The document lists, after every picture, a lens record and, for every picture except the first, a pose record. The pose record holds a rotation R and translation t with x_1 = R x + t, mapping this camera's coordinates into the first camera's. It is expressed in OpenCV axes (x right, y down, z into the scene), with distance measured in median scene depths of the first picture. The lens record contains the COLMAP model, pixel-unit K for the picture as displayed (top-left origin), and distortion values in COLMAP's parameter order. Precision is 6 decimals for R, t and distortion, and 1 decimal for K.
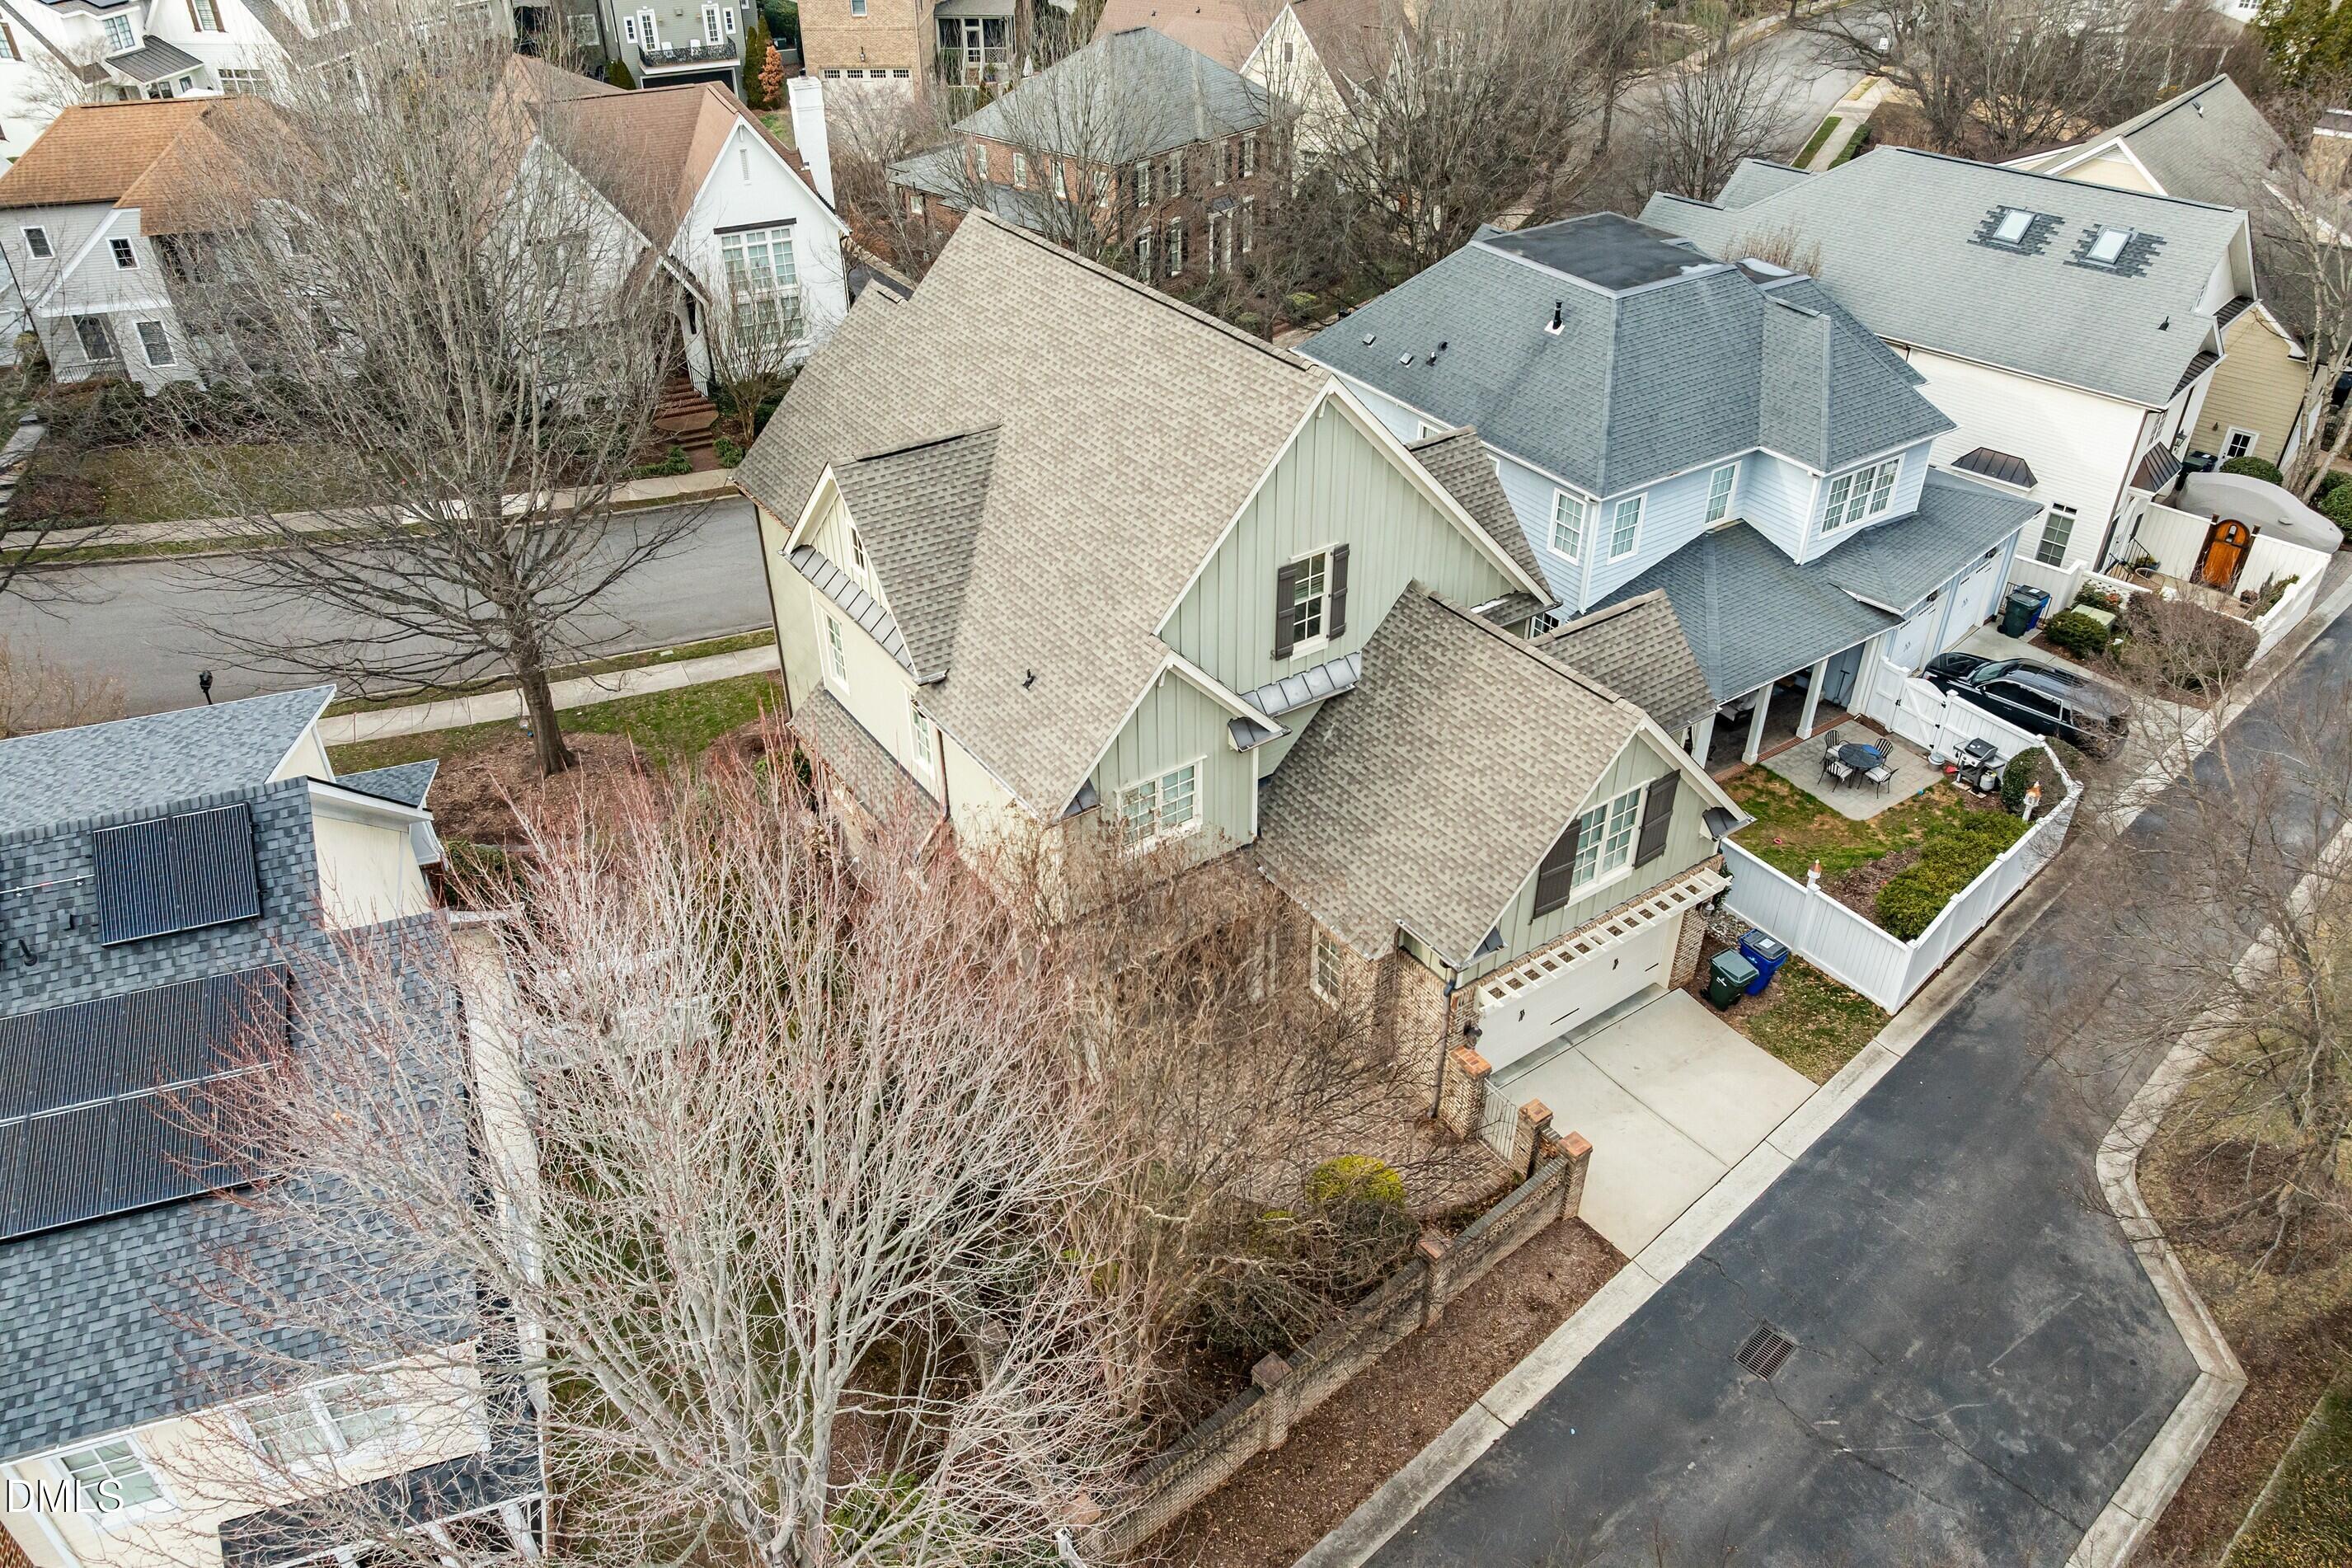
lens RADIAL K [[1644.0, 0, 1190.7], [0, 1644.0, 796.3], [0, 0, 1]] dist [-0.042066, -0.005322]
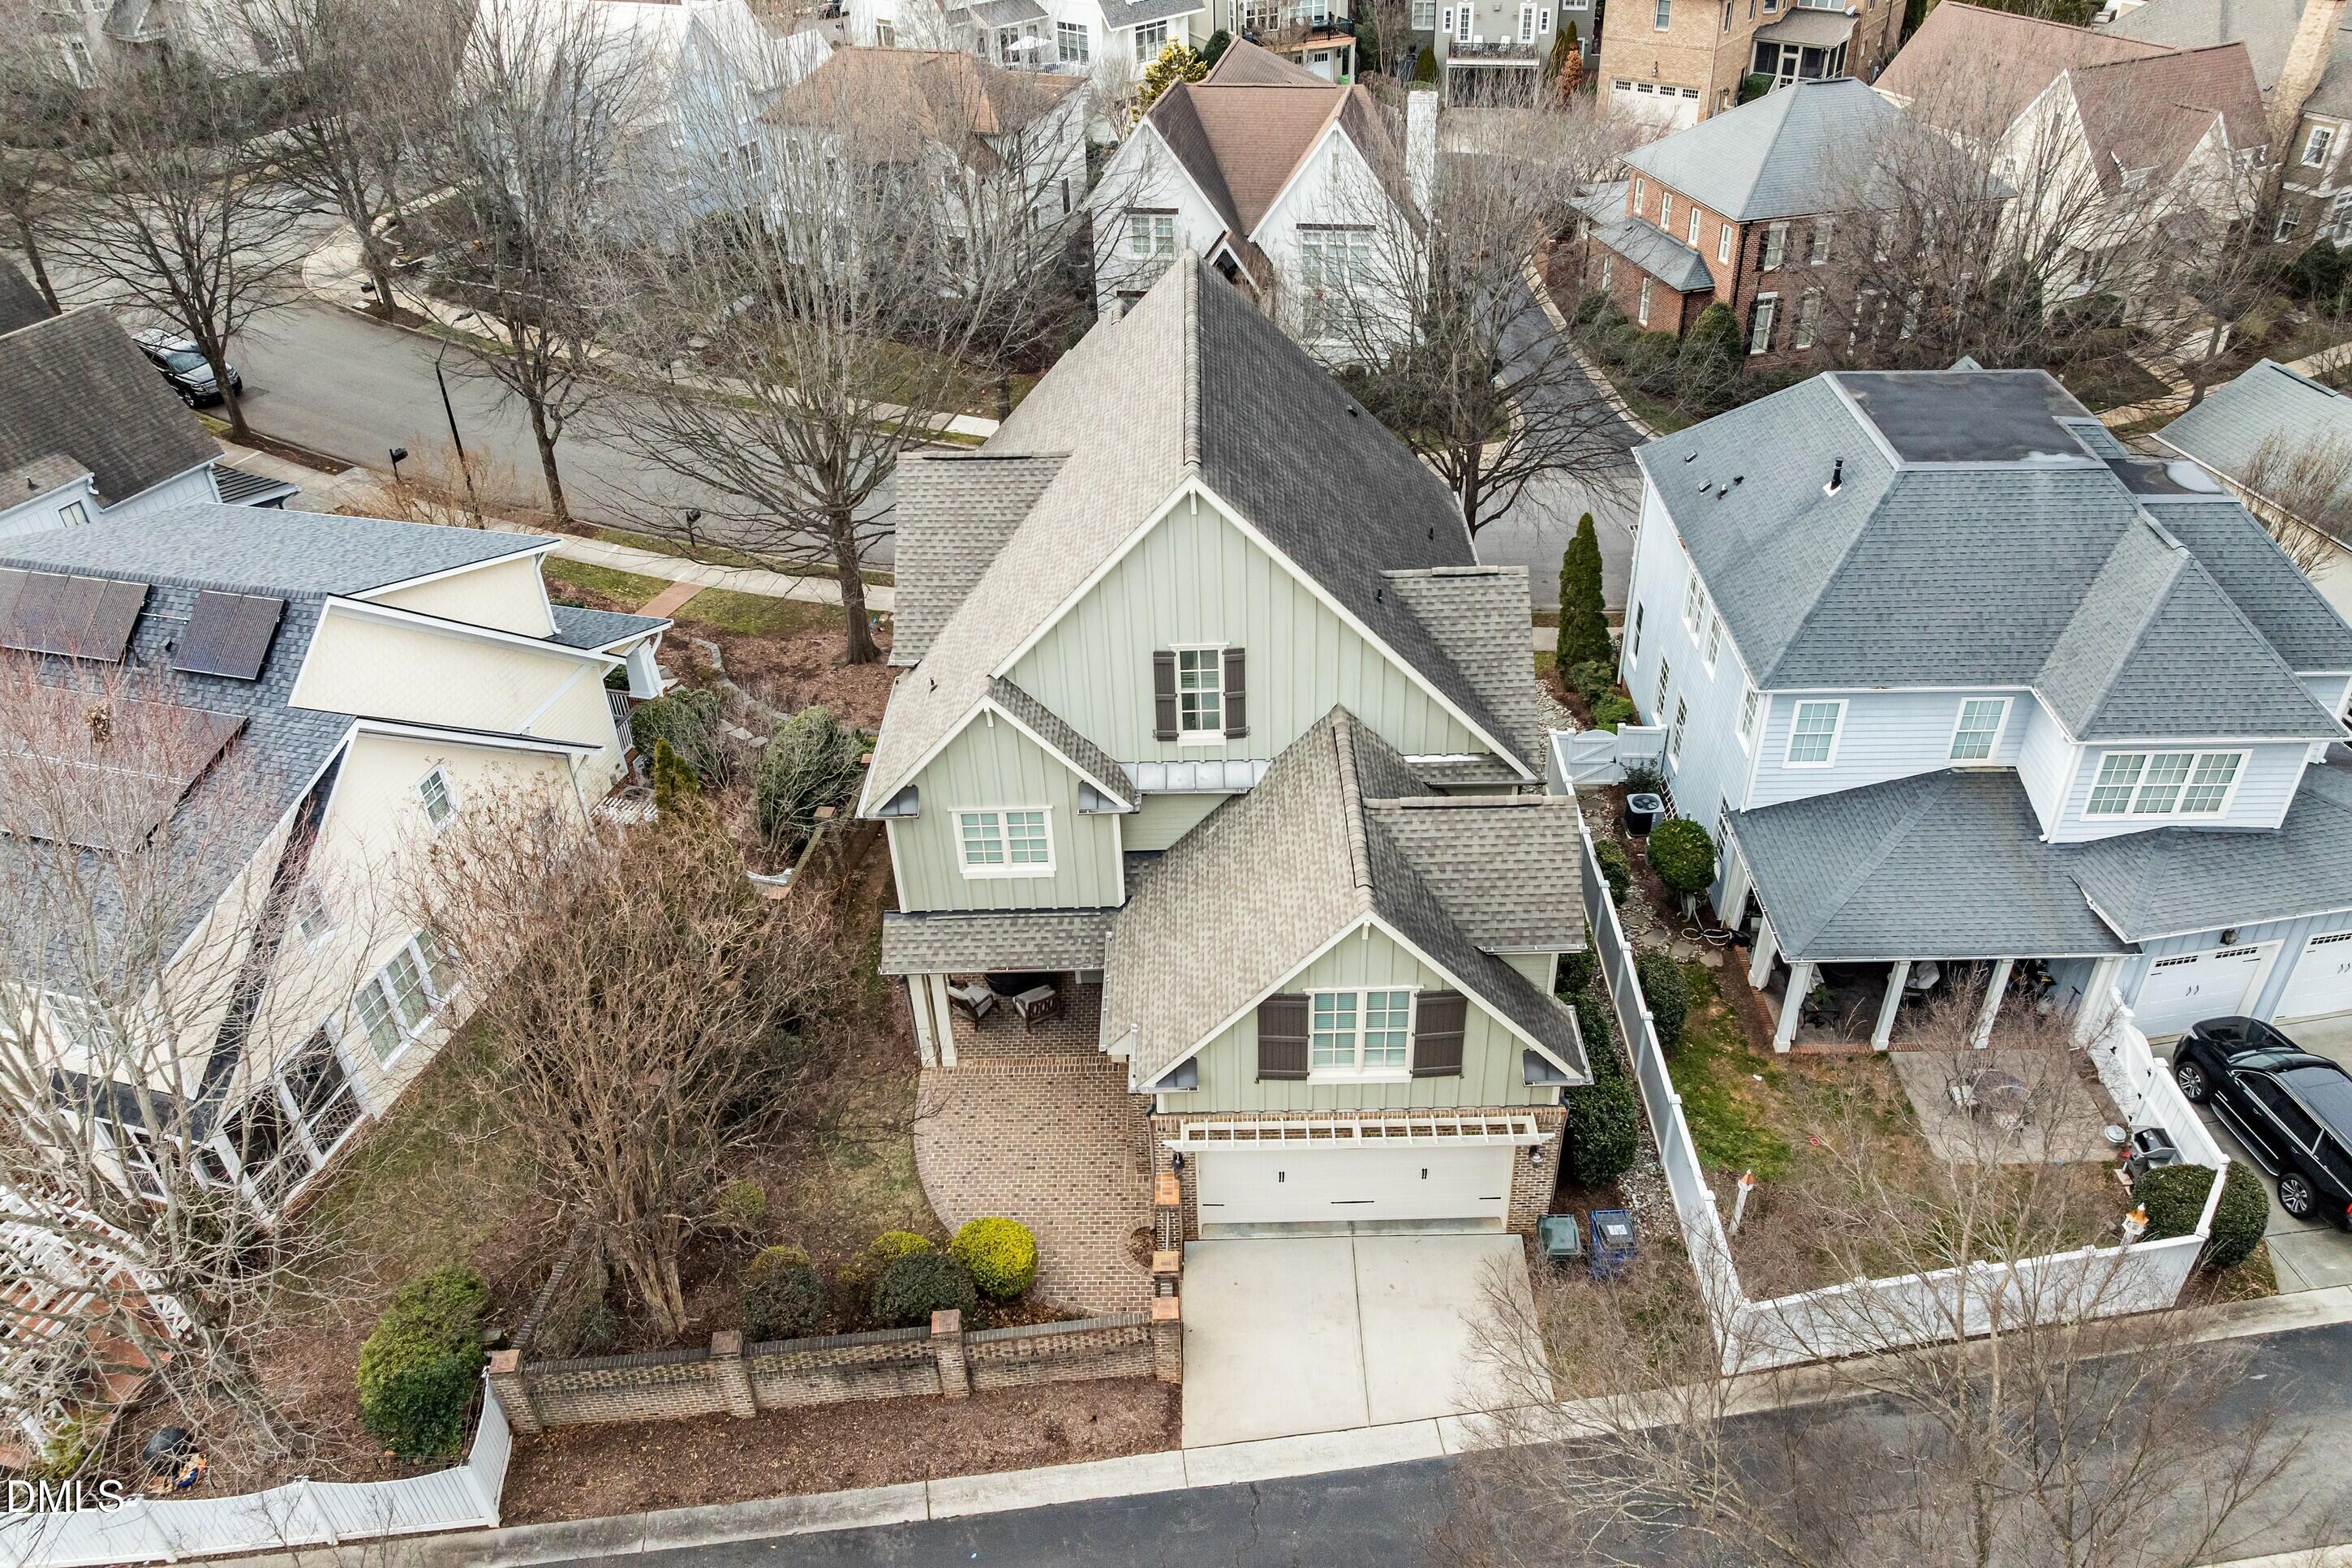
lens RADIAL K [[1643.9, 0, 1183.3], [0, 1643.9, 789.8], [0, 0, 1]] dist [-0.042066, -0.005322]
pose [[0.817971, 0.312377, -0.483057, 0.520963], [-0.308030, 0.947032, 0.090819, -0.140030], [0.485840, 0.074509, 0.870866, 0.129187]]
